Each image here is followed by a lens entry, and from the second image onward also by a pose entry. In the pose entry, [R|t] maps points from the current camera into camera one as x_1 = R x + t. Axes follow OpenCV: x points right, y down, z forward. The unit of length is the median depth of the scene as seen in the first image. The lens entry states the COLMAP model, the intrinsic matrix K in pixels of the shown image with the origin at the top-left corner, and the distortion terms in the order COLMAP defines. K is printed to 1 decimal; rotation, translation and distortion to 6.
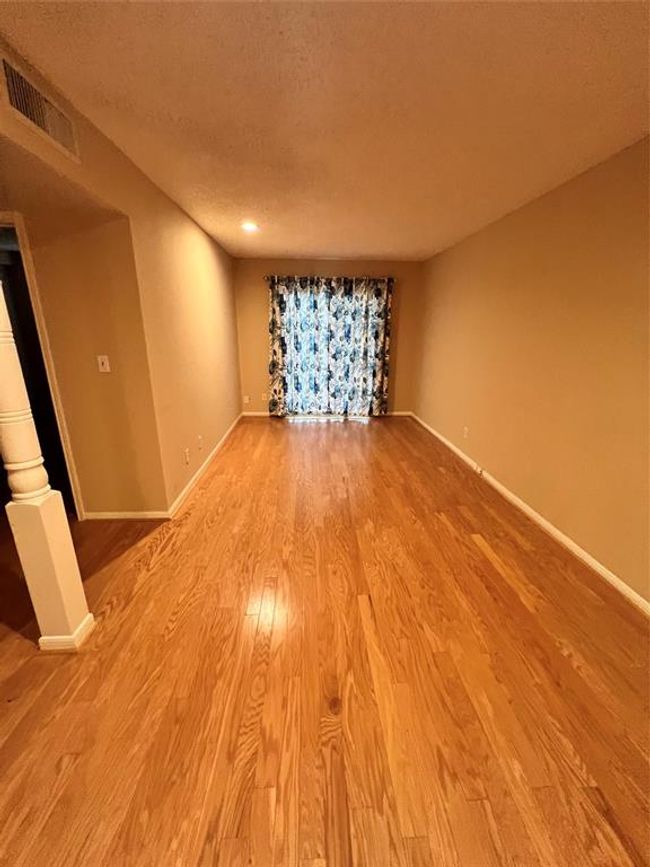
lens RADIAL K [[346.3, 0, 325.0], [0, 346.3, 433.5], [0, 0, 1]] dist [0.000335, 0.000024]
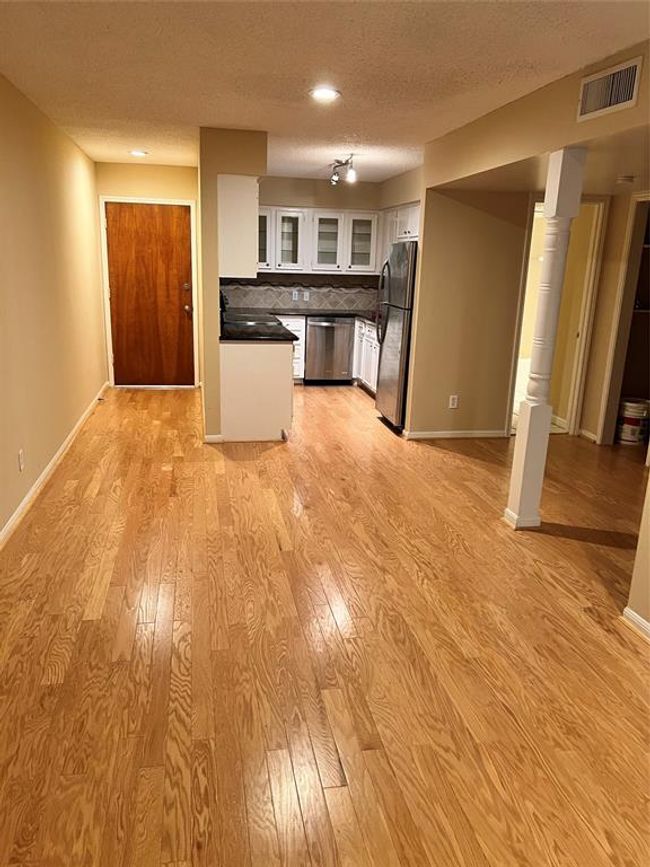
lens RADIAL K [[648.6, 0, 312.7], [0, 648.6, 436.2], [0, 0, 1]] dist [0.051887, -0.062092]
pose [[-0.991508, -0.005525, -0.129929, 0.197798], [-0.073726, 0.846912, 0.526597, -0.533707], [0.107129, 0.531705, -0.840127, 1.685408]]
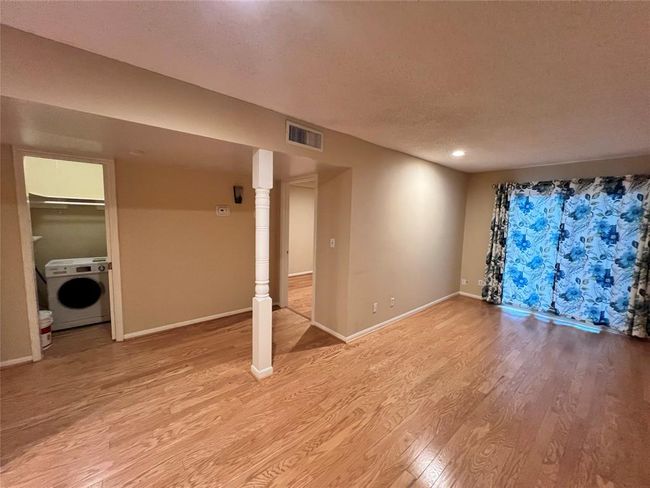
lens RADIAL K [[259.4, 0, 325.0], [0, 259.4, 244.0], [0, 0, 1]] dist [-0.001988, -0.000218]
pose [[0.612127, 0.088095, -0.785837, 0.368828], [-0.248788, 0.964764, -0.085639, -0.057421], [0.750603, 0.247929, 0.612476, 0.105520]]
